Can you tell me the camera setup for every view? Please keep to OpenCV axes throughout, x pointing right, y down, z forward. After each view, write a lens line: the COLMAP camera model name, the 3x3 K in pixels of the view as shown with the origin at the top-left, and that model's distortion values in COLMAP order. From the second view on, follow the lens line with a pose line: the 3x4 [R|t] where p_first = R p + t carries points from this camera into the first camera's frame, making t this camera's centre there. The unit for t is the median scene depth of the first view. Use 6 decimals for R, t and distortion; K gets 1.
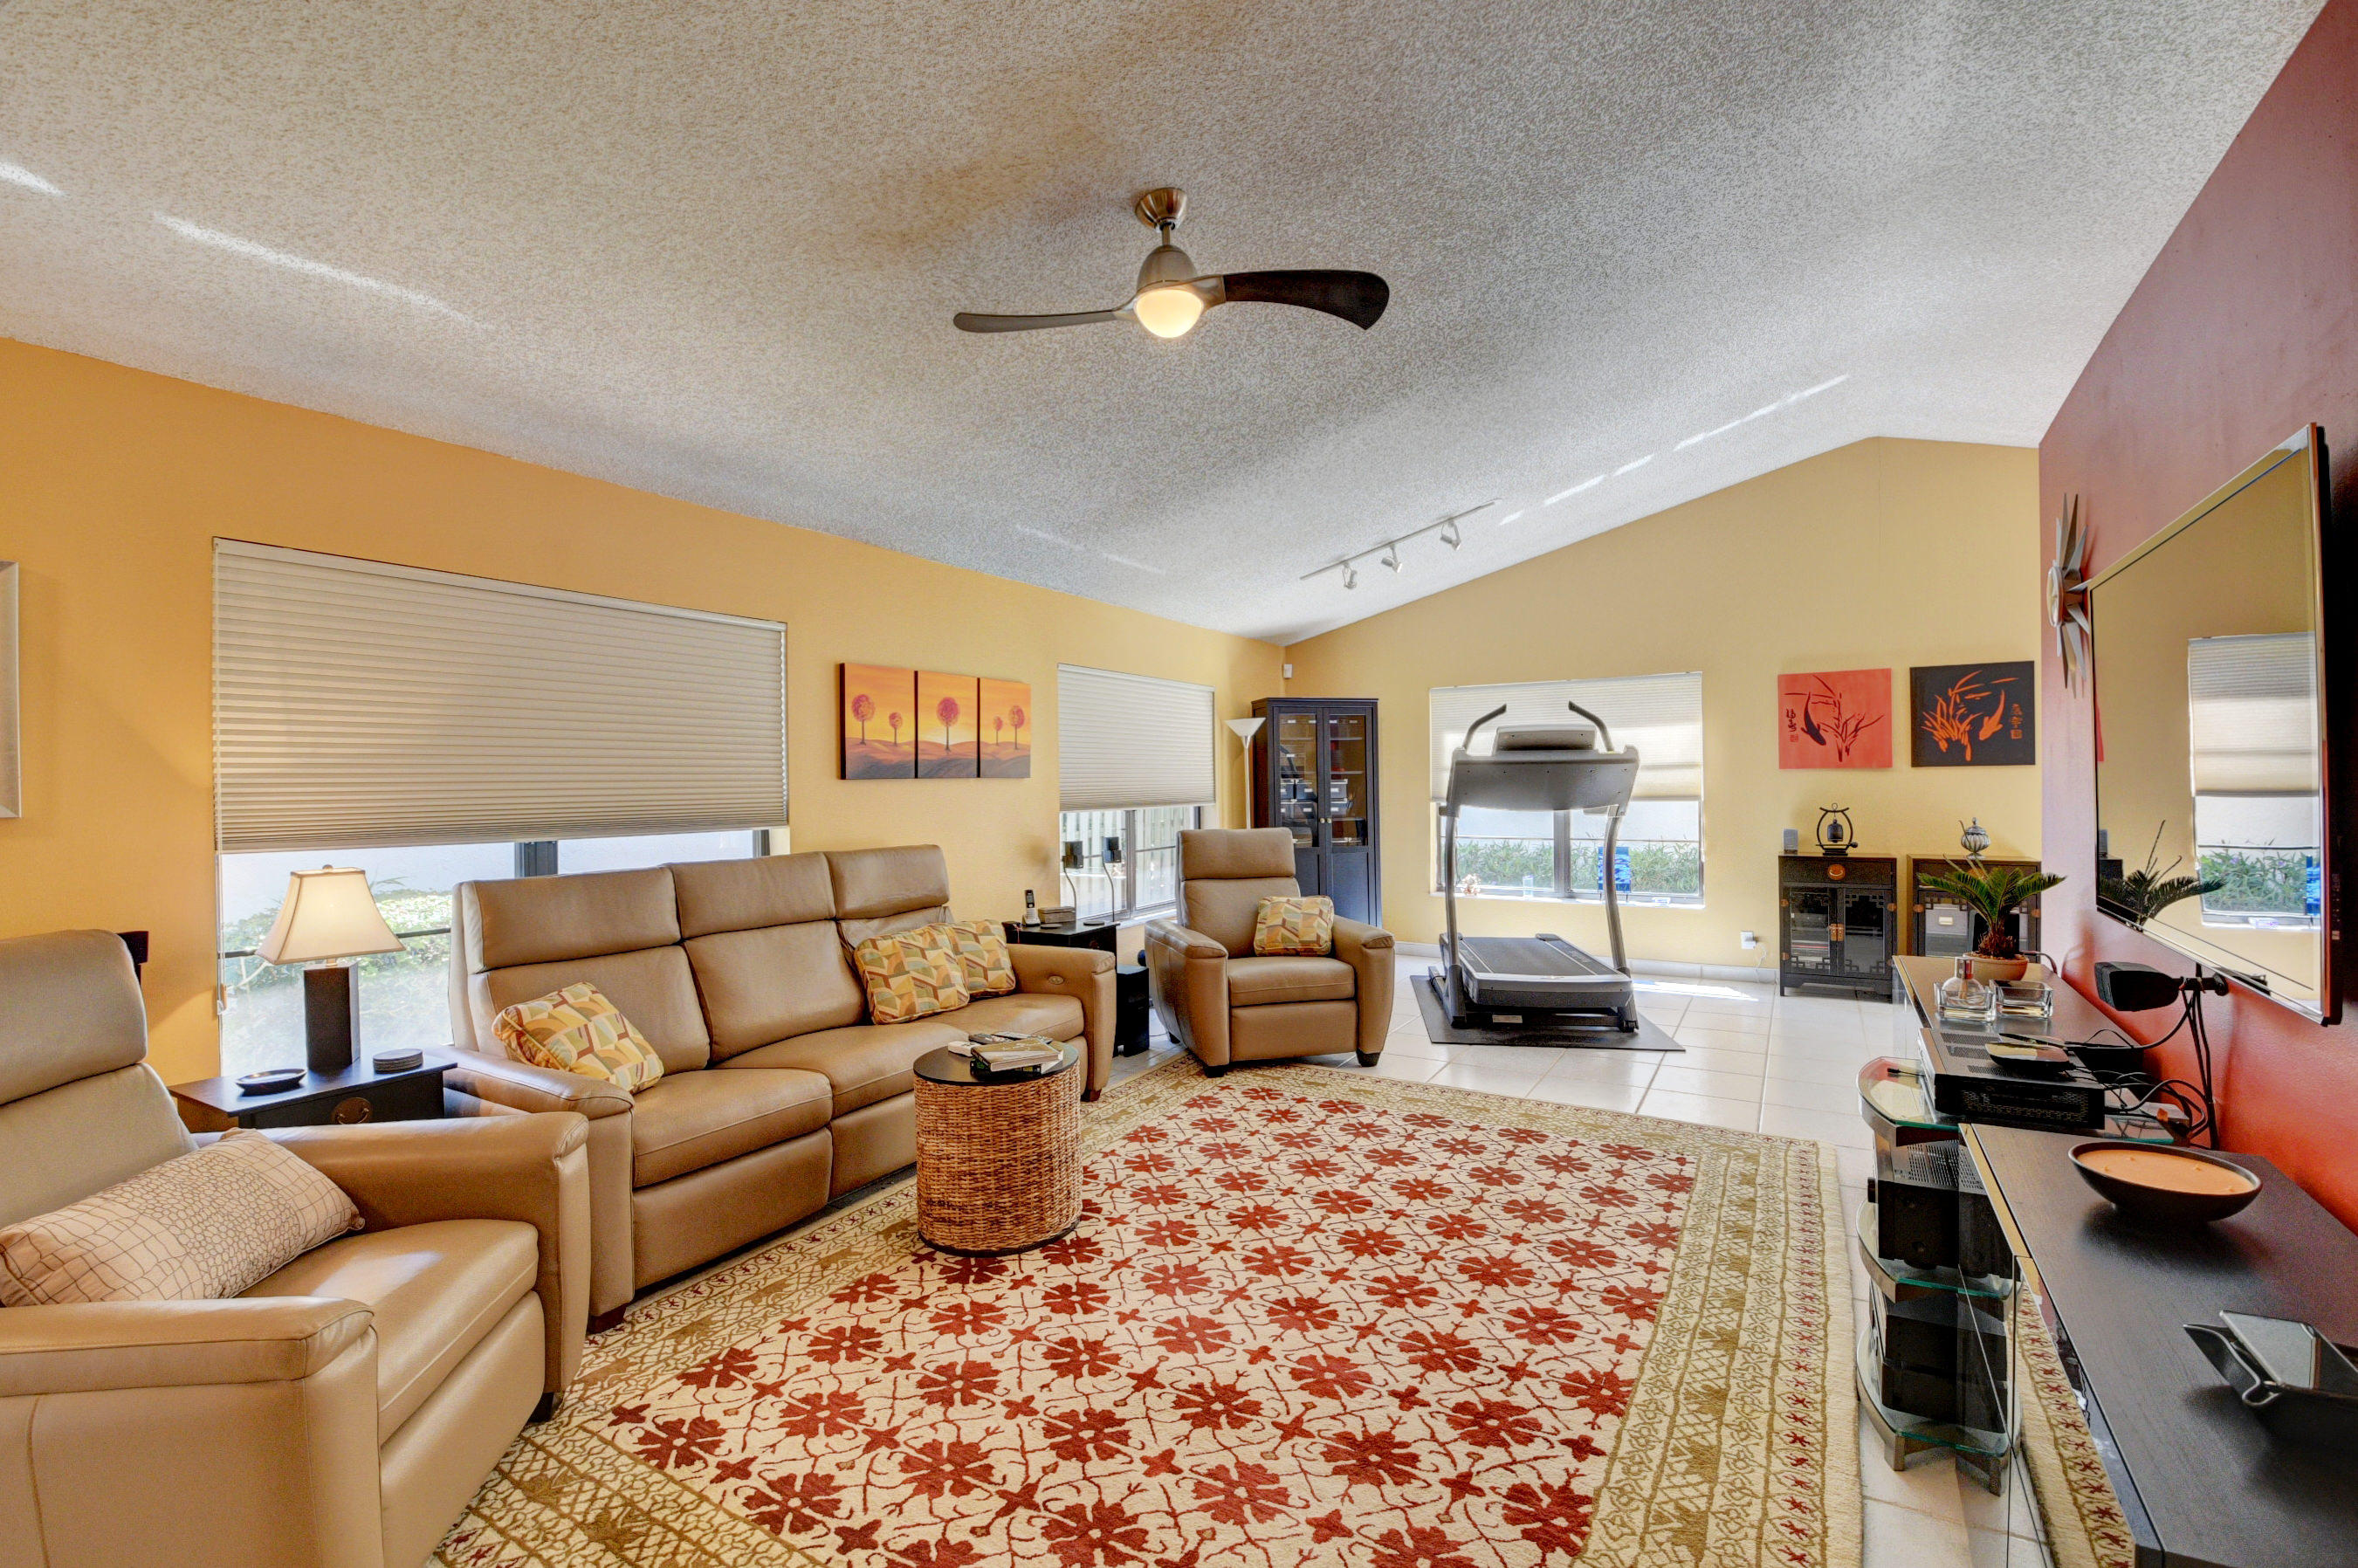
lens RADIAL K [[1037.6, 0, 1183.0], [0, 1037.6, 783.9], [0, 0, 1]] dist [0.033524, -0.046740]
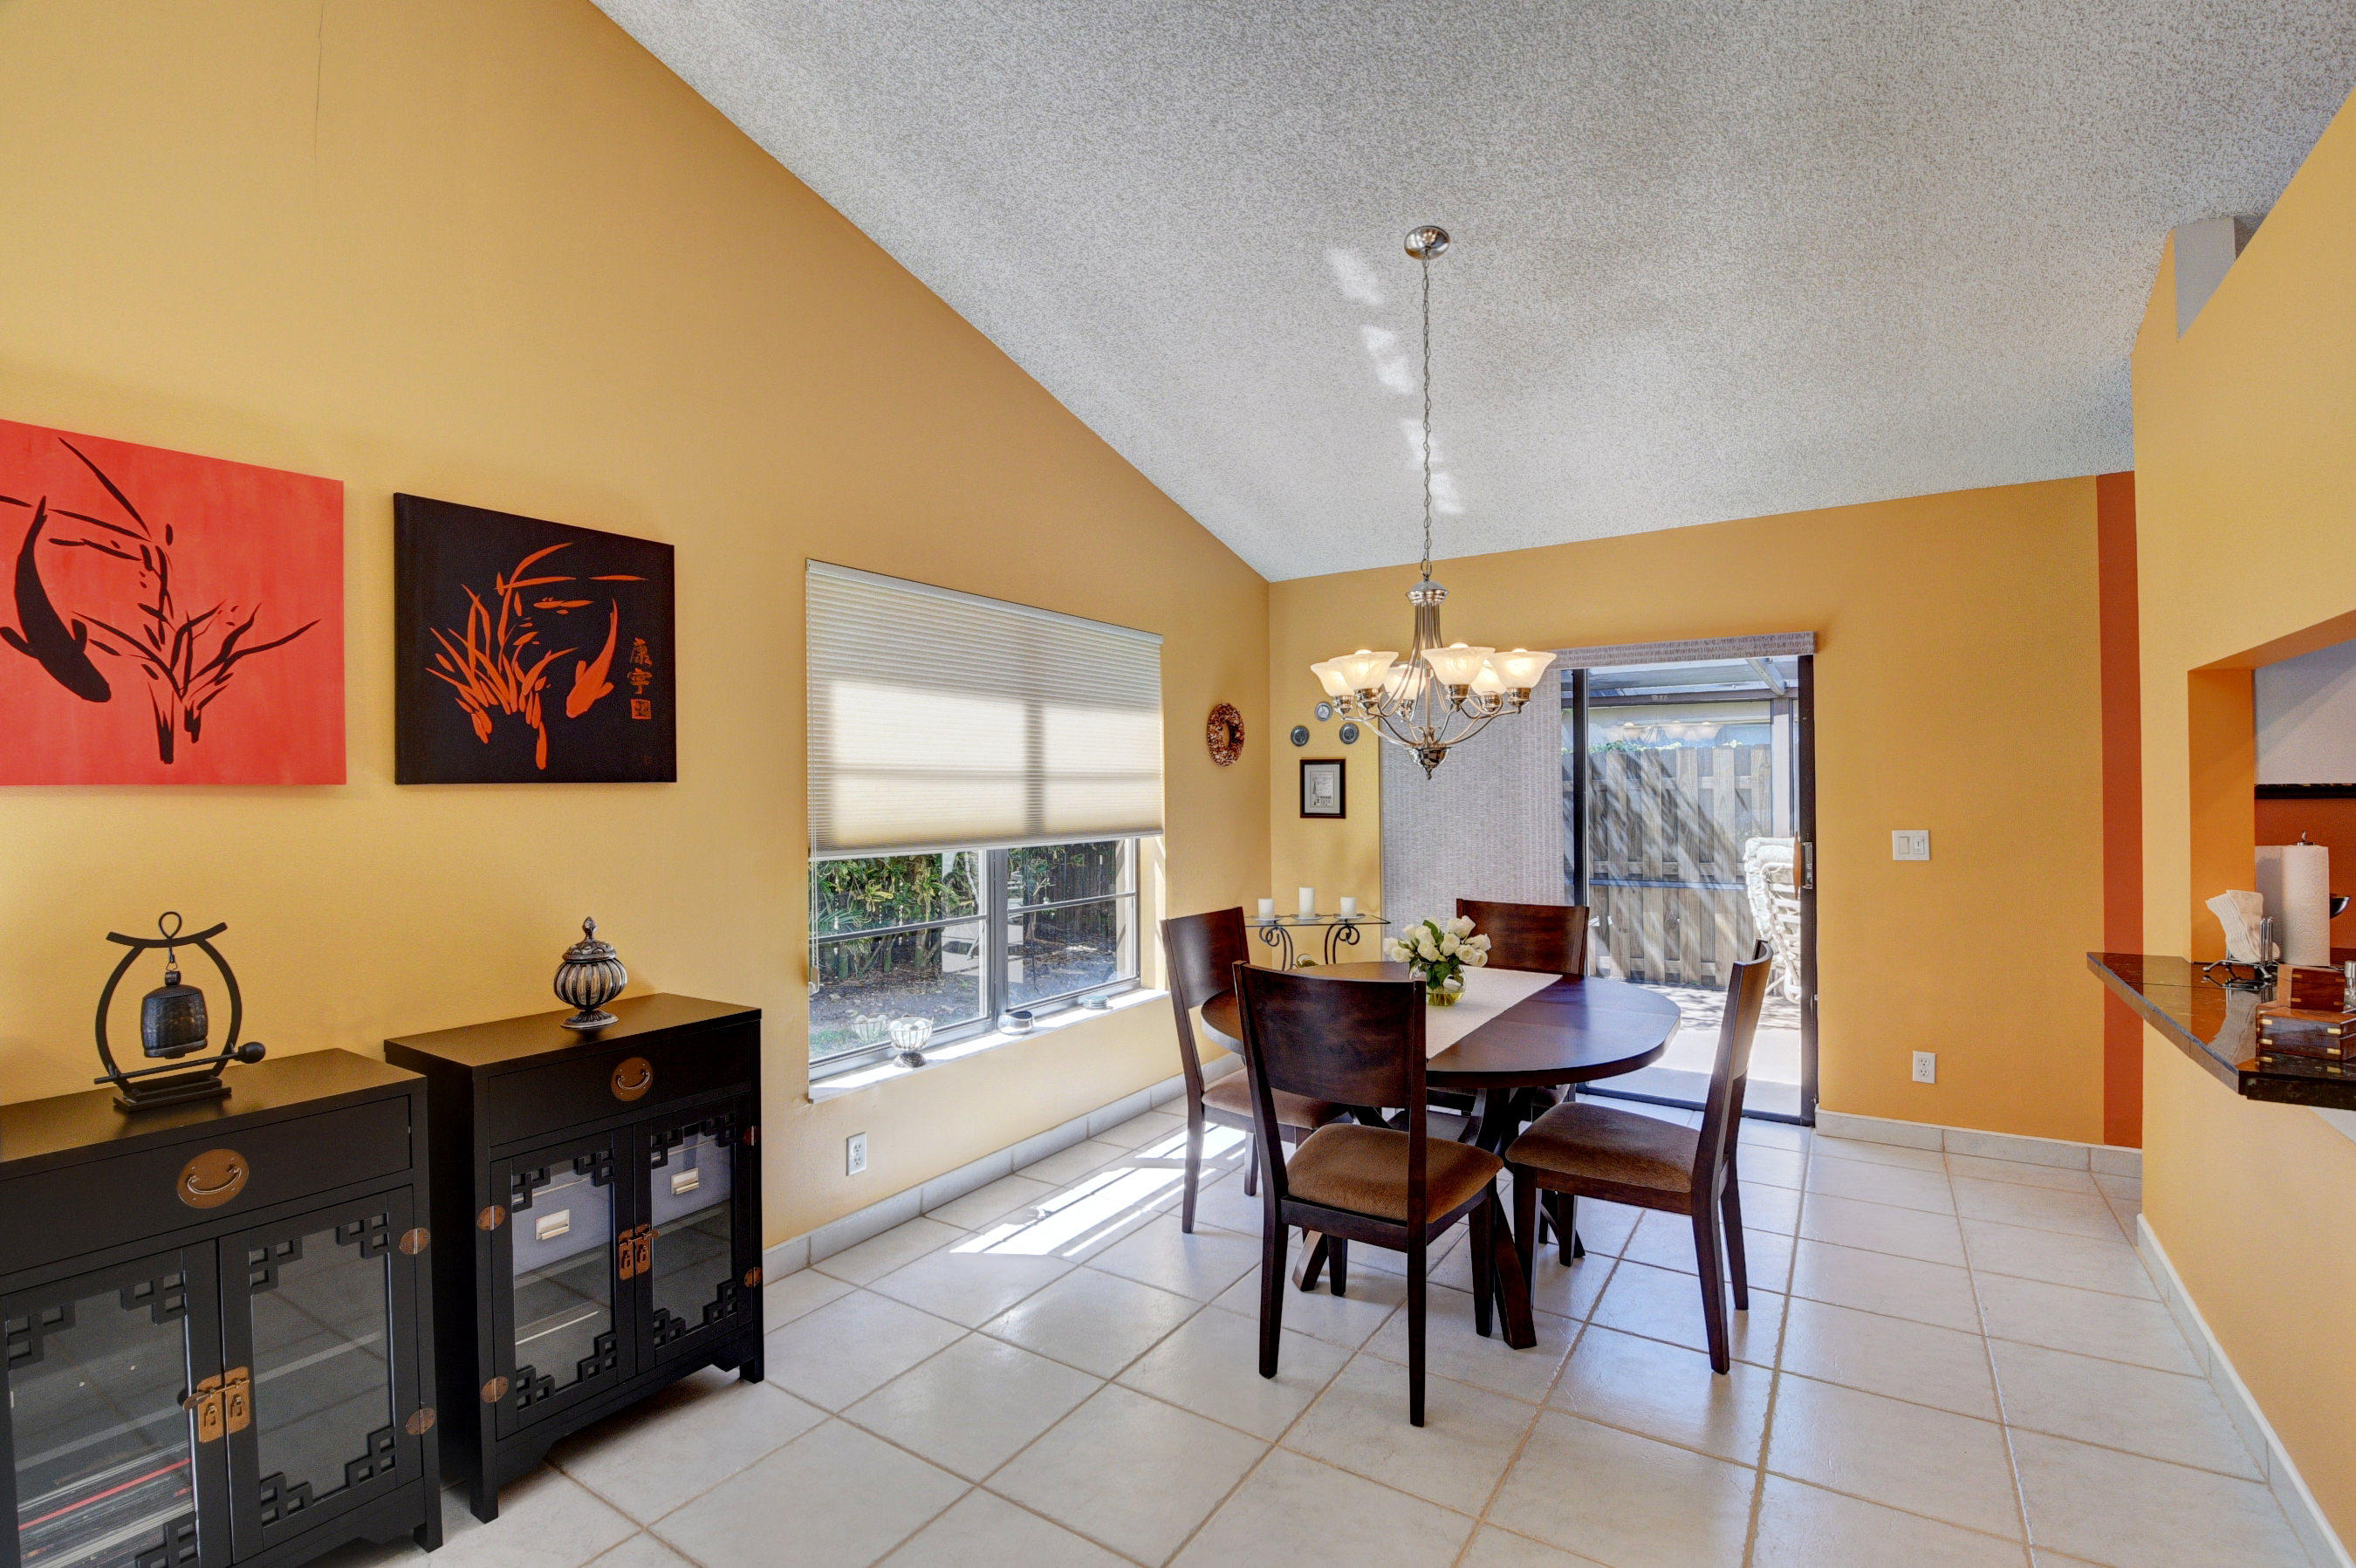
lens RADIAL K [[1046.4, 0, 1178.0], [0, 1046.4, 784.0], [0, 0, 1]] dist [0.002708, -0.016116]
pose [[0.038925, 0.015740, 0.999118, 0.575745], [0.015478, 0.999746, -0.016353, -0.010388], [-0.999122, 0.016101, 0.038672, 1.146960]]
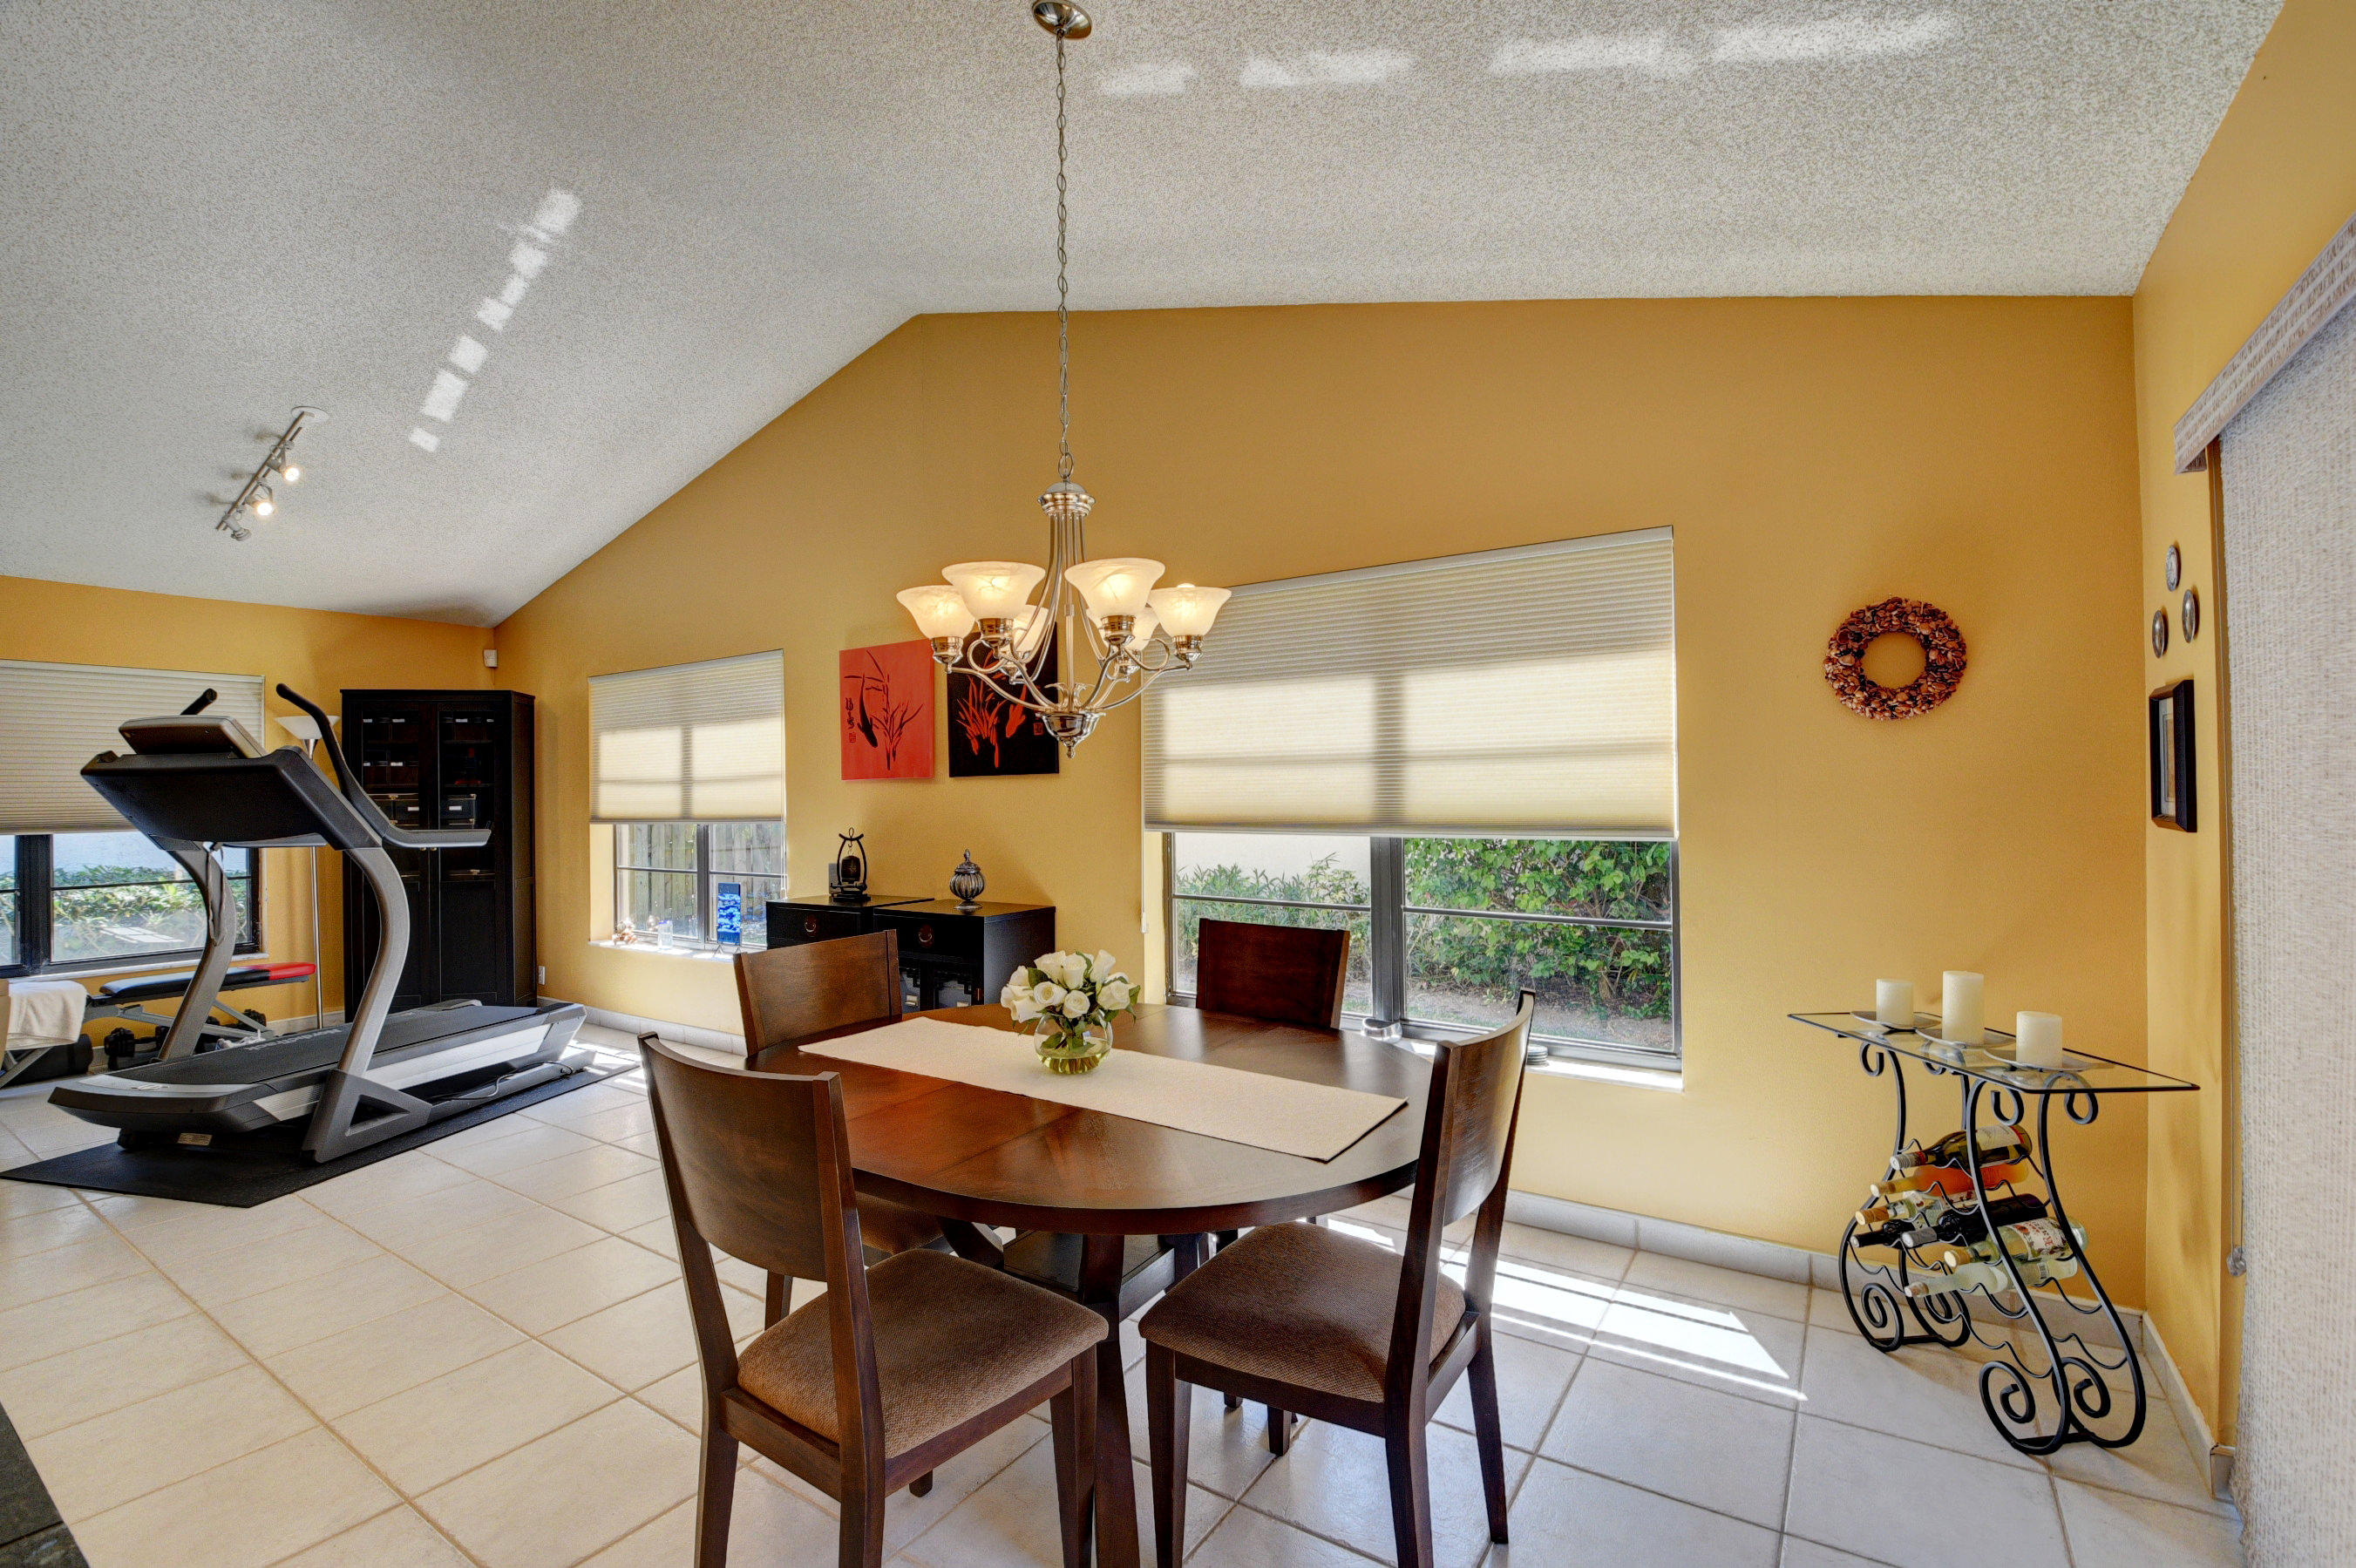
lens RADIAL K [[1035.5, 0, 1183.3], [0, 1035.5, 782.3], [0, 0, 1]] dist [0.020206, -0.032176]
pose [[0.999133, -0.002730, -0.041542, 1.390106], [0.002159, 0.999903, -0.013783, -0.003973], [0.041575, 0.013682, 0.999042, 0.475211]]
